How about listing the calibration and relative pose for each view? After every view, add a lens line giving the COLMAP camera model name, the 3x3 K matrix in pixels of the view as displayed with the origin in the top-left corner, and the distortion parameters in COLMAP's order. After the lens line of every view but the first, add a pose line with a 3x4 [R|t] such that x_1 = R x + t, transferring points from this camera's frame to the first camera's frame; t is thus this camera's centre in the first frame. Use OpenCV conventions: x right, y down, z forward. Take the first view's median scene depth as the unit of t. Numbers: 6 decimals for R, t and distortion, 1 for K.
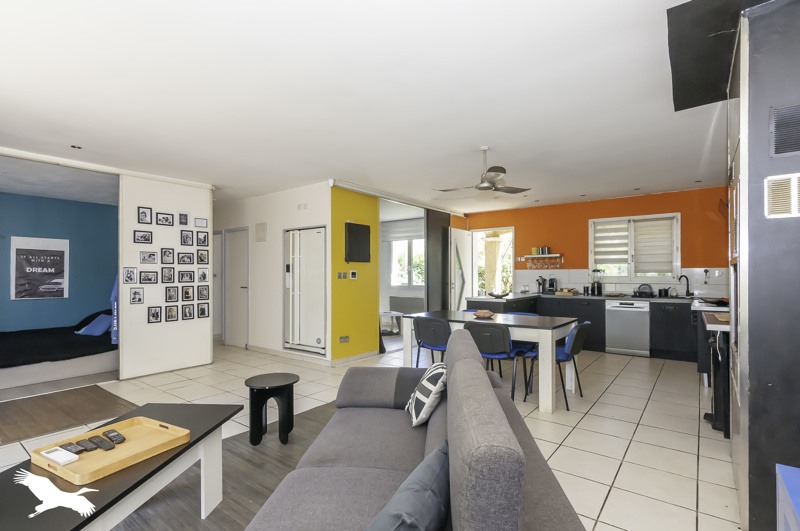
lens RADIAL K [[400.3, 0, 406.6], [0, 400.3, 271.5], [0, 0, 1]] dist [0.018373, 0.000349]
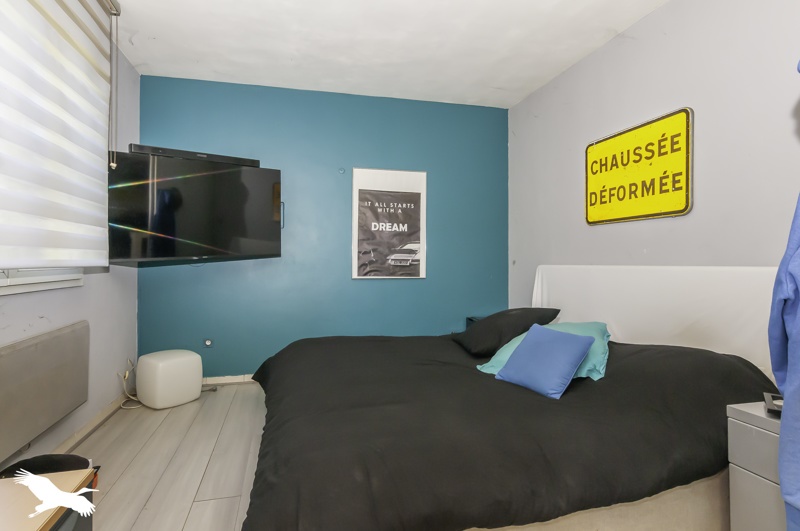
lens RADIAL K [[400.3, 0, 399.0], [0, 400.3, 261.0], [0, 0, 1]] dist [0.018373, 0.000349]
pose [[0.789446, 0.005537, -0.613795, -0.549301], [-0.001062, 0.999970, 0.007655, 0.038843], [0.613819, -0.005392, 0.789428, 0.569743]]
